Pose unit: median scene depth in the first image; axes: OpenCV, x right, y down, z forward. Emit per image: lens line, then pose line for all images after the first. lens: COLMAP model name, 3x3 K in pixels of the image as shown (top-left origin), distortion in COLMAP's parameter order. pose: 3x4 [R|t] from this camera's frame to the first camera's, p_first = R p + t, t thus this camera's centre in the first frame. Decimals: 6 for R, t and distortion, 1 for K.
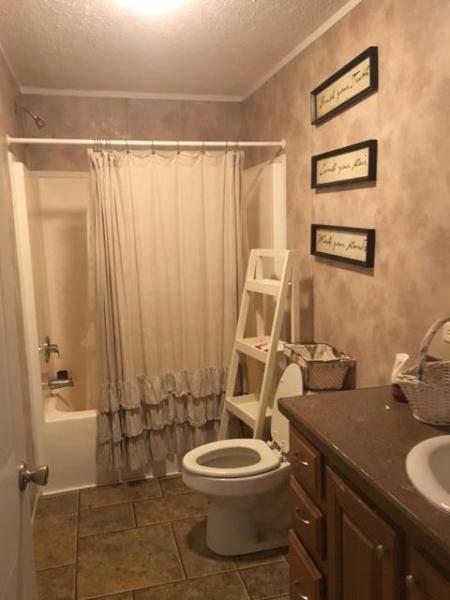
lens RADIAL K [[505.3, 0, 225.0], [0, 505.3, 300.2], [0, 0, 1]] dist [0.077820, -0.099681]
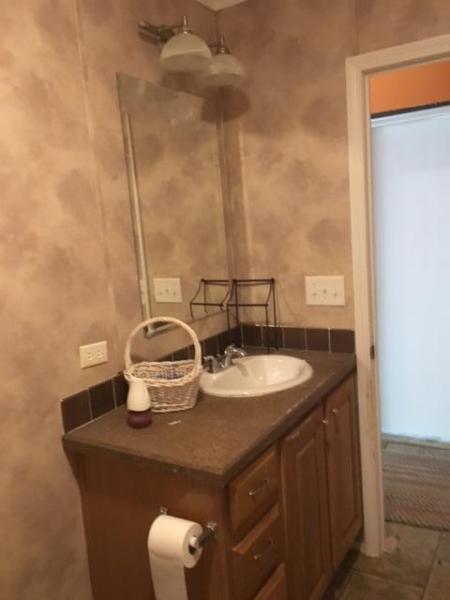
lens RADIAL K [[505.3, 0, 225.2], [0, 505.3, 300.4], [0, 0, 1]] dist [0.077820, -0.099681]
pose [[-0.689661, -0.026743, 0.723639, -0.393122], [0.191620, 0.956955, 0.217989, -0.182821], [-0.698319, 0.289002, -0.654849, 1.346348]]
